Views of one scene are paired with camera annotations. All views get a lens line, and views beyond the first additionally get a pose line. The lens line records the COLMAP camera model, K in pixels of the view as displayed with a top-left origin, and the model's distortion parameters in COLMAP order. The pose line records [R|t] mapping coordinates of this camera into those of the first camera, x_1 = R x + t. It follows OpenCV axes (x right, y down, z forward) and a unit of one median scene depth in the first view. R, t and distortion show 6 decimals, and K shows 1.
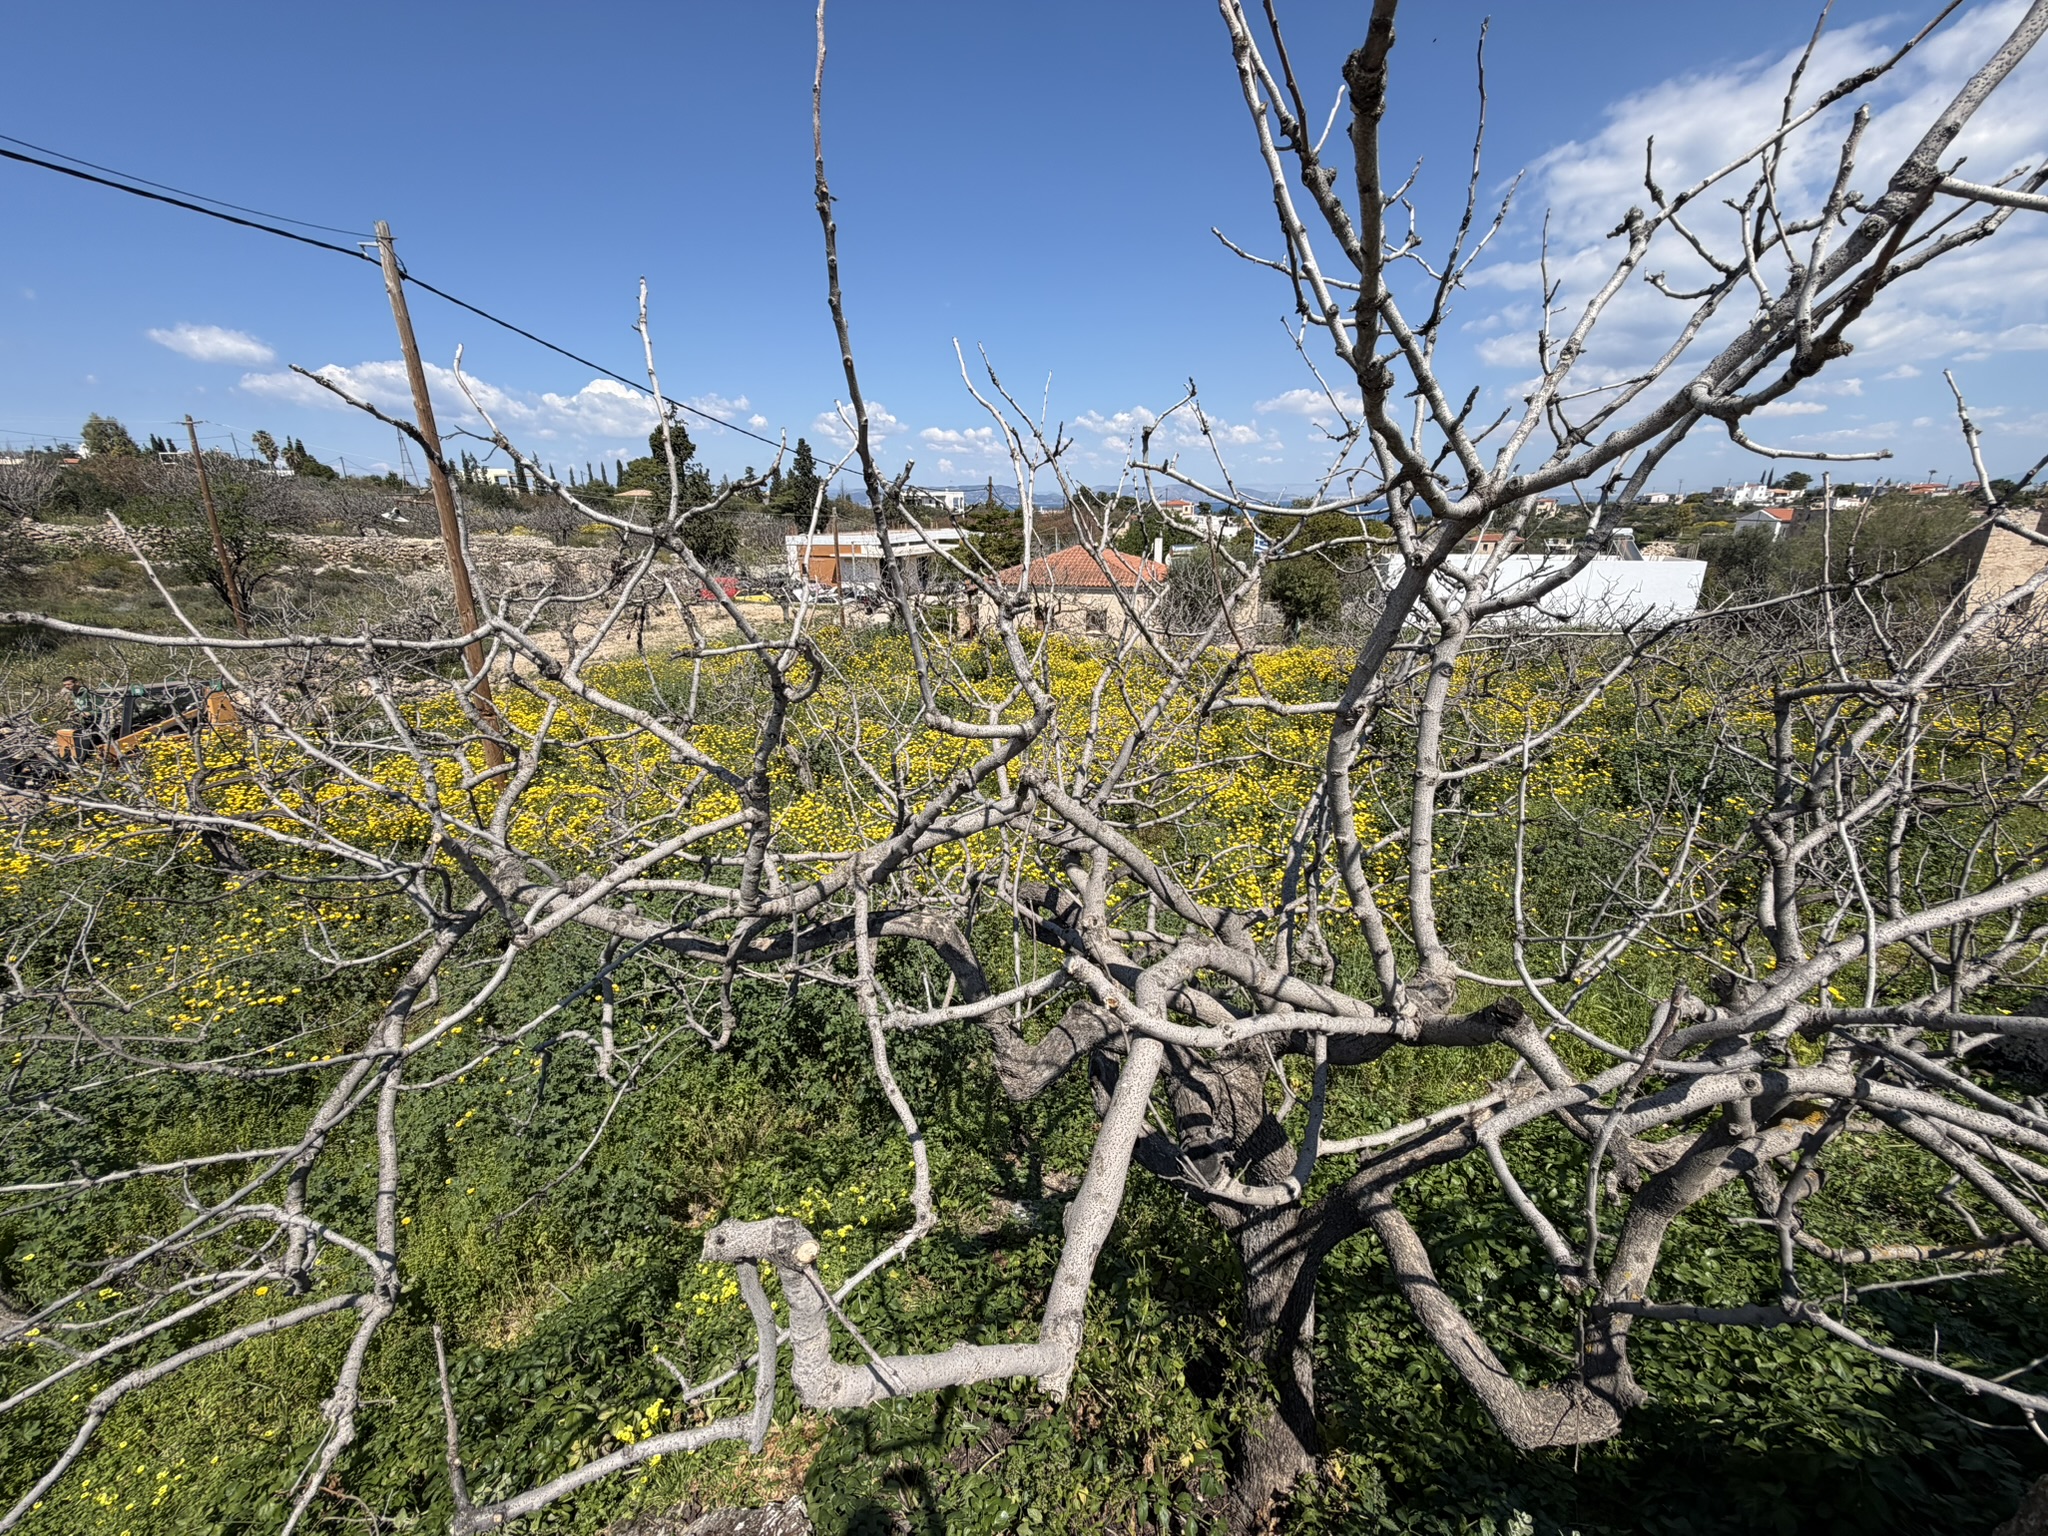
lens RADIAL K [[814.5, 0, 1016.6], [0, 814.5, 759.2], [0, 0, 1]] dist [0.002787, -0.000567]
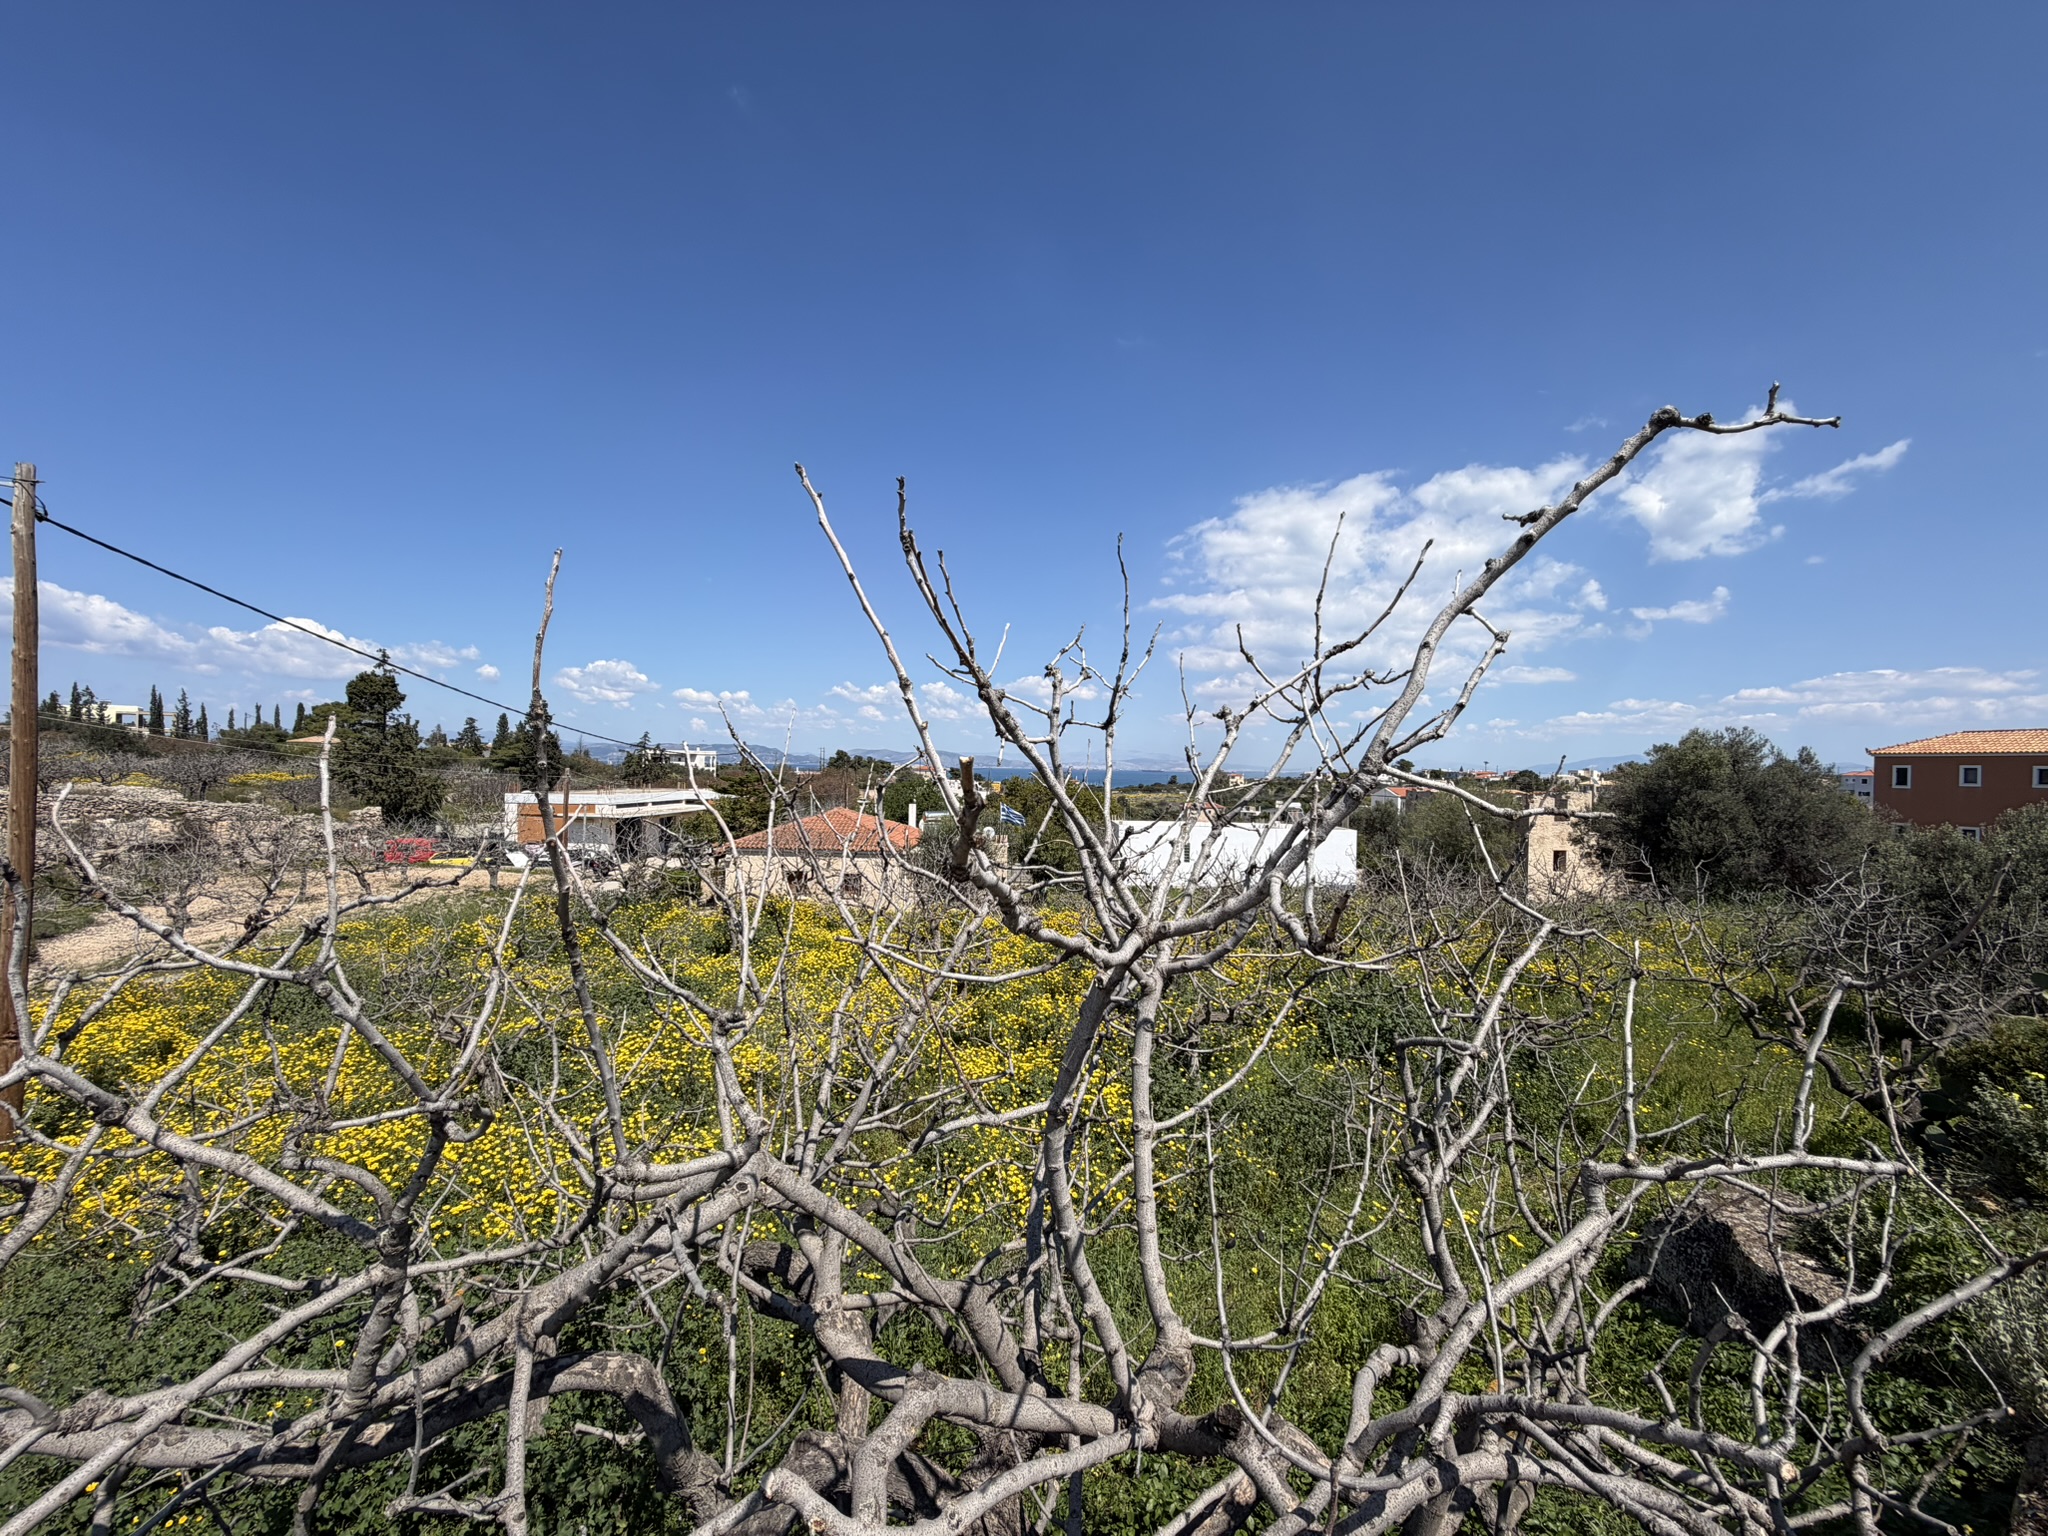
lens RADIAL K [[814.5, 0, 1016.4], [0, 814.5, 759.8], [0, 0, 1]] dist [0.002787, -0.000567]
pose [[0.957522, 0.031862, 0.286594, 0.005487], [0.057506, 0.952814, -0.298059, -0.025905], [-0.282567, 0.301879, 0.910508, -0.012285]]
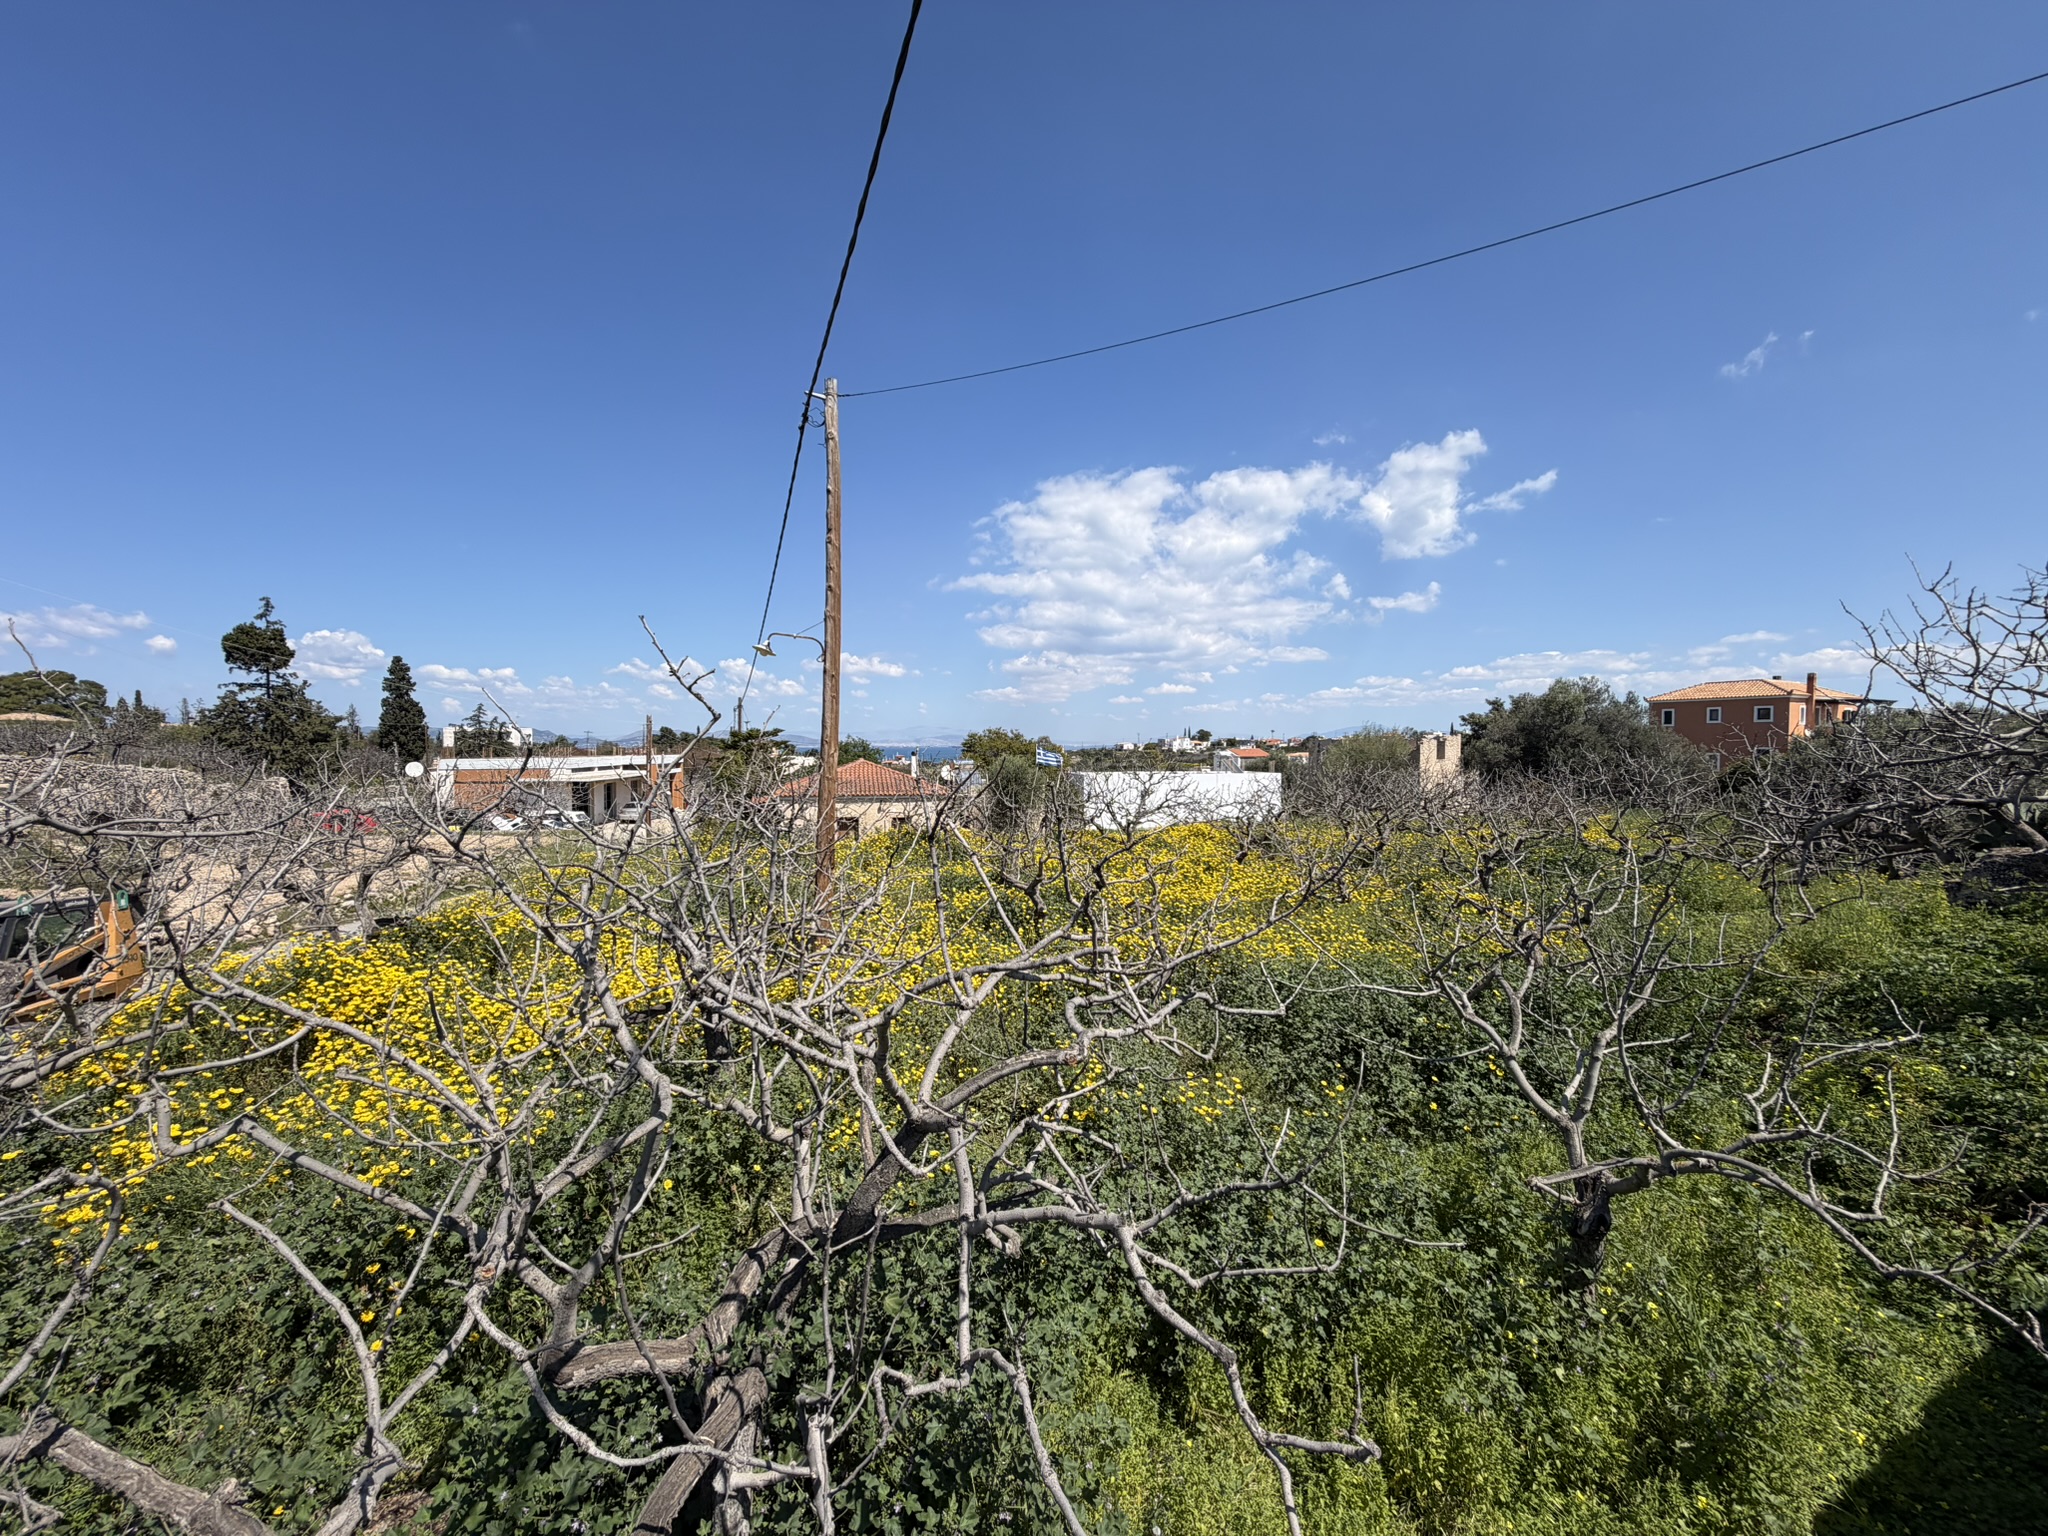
lens RADIAL K [[814.5, 0, 1000.8], [0, 814.5, 736.5], [0, 0, 1]] dist [0.002787, -0.000567]
pose [[0.861647, 0.017548, 0.507204, -0.997650], [0.143981, 0.949886, -0.277462, 0.067557], [-0.486655, 0.312103, 0.815940, 0.202234]]
